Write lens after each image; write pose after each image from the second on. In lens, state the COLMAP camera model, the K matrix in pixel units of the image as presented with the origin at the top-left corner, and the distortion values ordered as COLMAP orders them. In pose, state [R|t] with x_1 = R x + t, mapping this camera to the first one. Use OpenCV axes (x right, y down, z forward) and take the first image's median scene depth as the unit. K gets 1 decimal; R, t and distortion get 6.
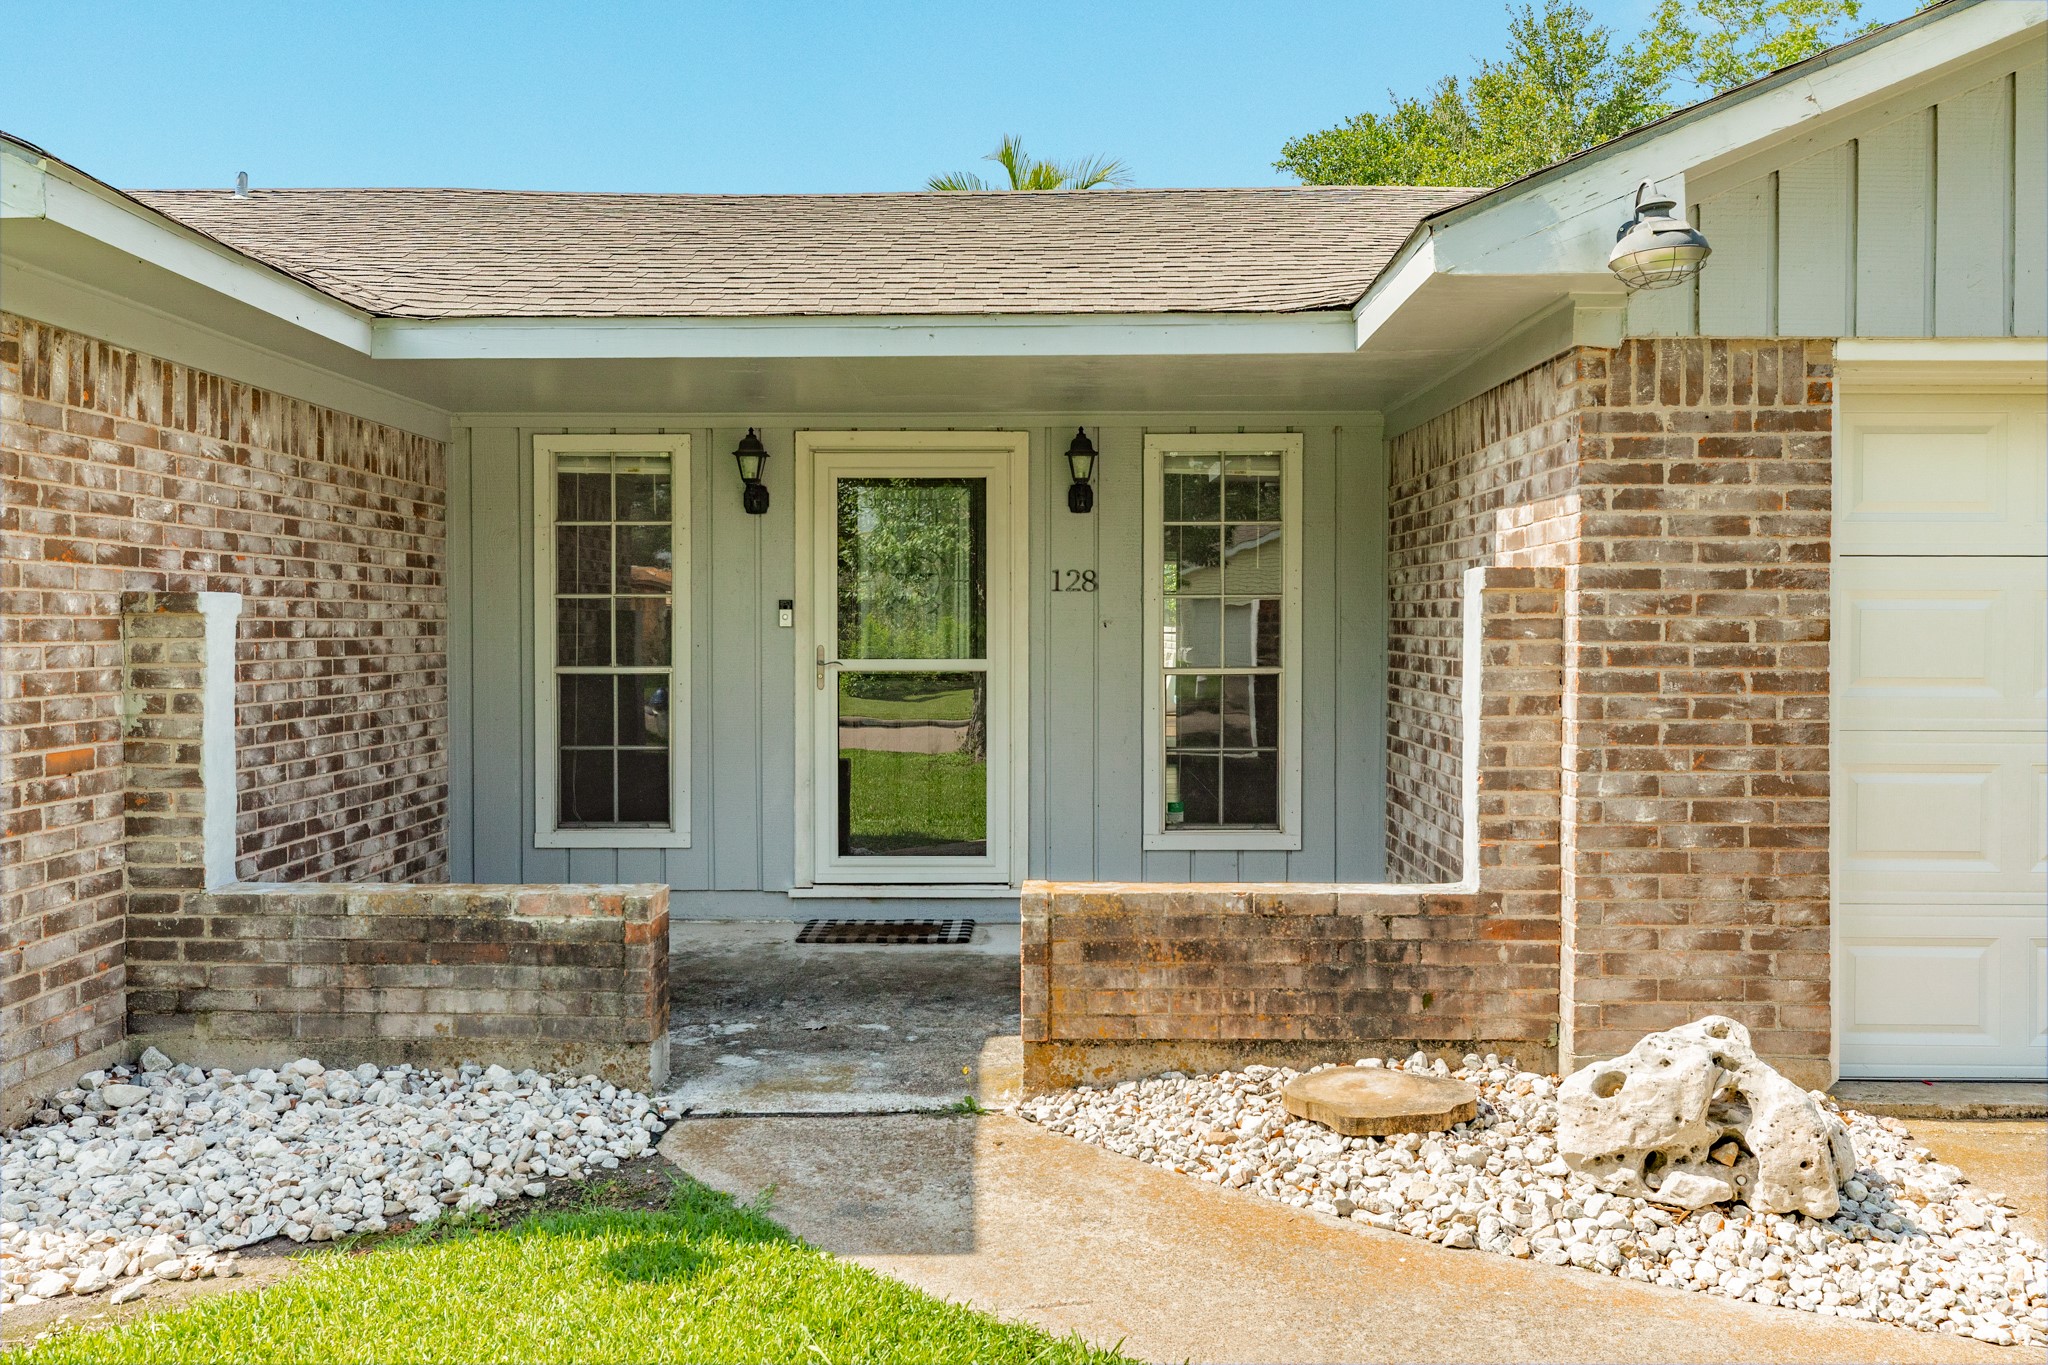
lens RADIAL K [[1692.3, 0, 1027.1], [0, 1692.3, 648.3], [0, 0, 1]] dist [-0.000576, 0.003237]
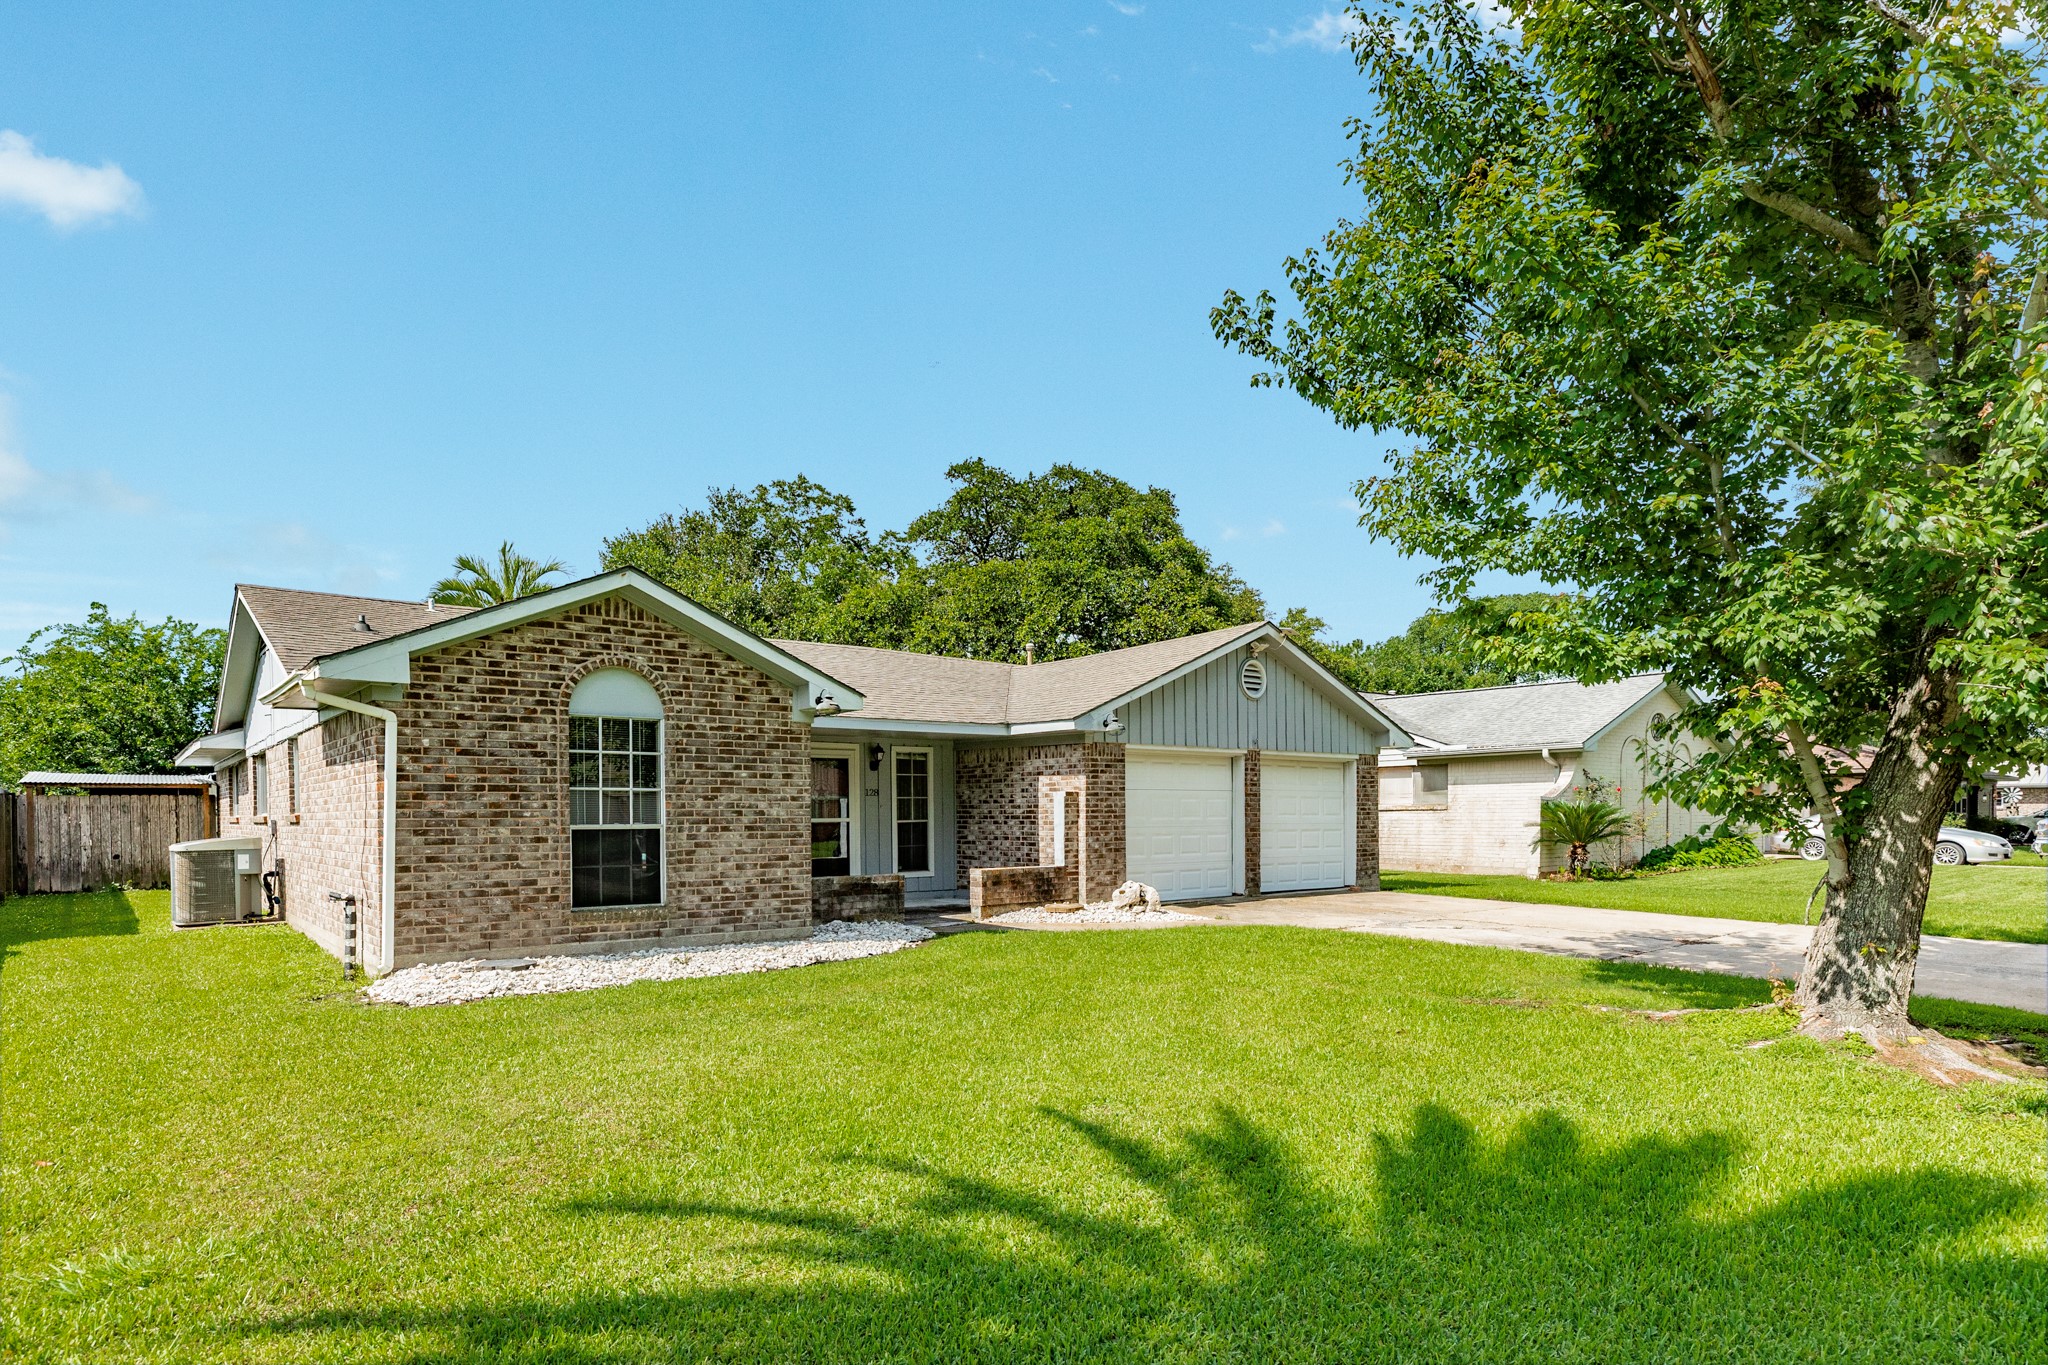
lens RADIAL K [[1130.1, 0, 1023.7], [0, 1130.1, 810.5], [0, 0, 1]] dist [-0.000465, -0.000034]
pose [[0.767491, -0.004669, 0.641043, -1.516836], [0.016286, 0.999793, -0.012217, 0.032272], [-0.640853, 0.019816, 0.767408, -1.058745]]
